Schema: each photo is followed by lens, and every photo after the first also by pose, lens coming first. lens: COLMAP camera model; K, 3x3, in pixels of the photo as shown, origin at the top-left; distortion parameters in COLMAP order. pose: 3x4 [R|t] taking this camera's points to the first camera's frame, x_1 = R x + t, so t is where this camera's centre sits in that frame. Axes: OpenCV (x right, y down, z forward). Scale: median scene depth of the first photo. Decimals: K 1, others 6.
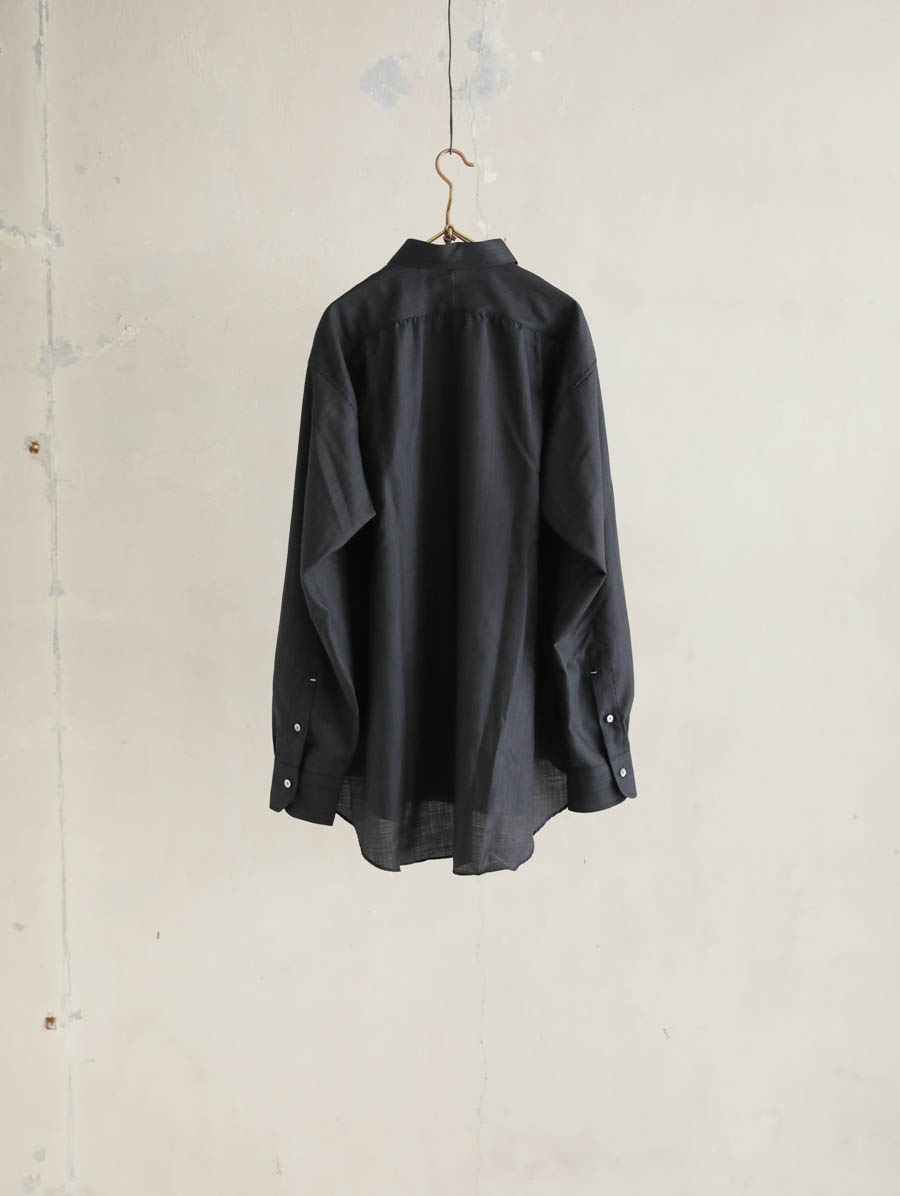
lens RADIAL K [[1610.9, 0, 445.8], [0, 1610.9, 598.3], [0, 0, 1]] dist [0.019808, 0.000000]
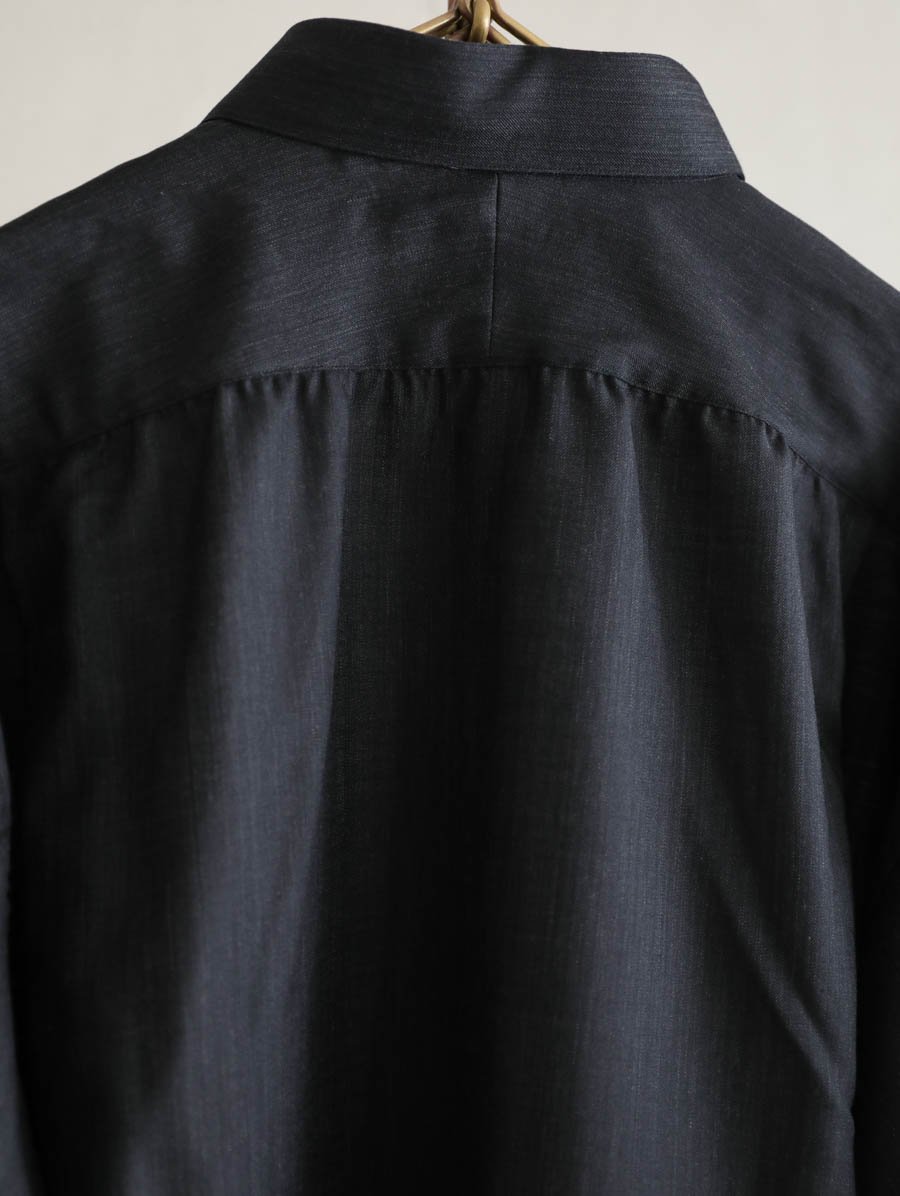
lens RADIAL K [[1610.9, 0, 447.3], [0, 1610.9, 596.0], [0, 0, 1]] dist [0.019808, 0.000000]
pose [[0.985221, 0.048104, 0.164393, -0.035322], [-0.021914, 0.987267, -0.157555, -0.111227], [-0.169878, 0.151624, 0.973731, 0.791410]]
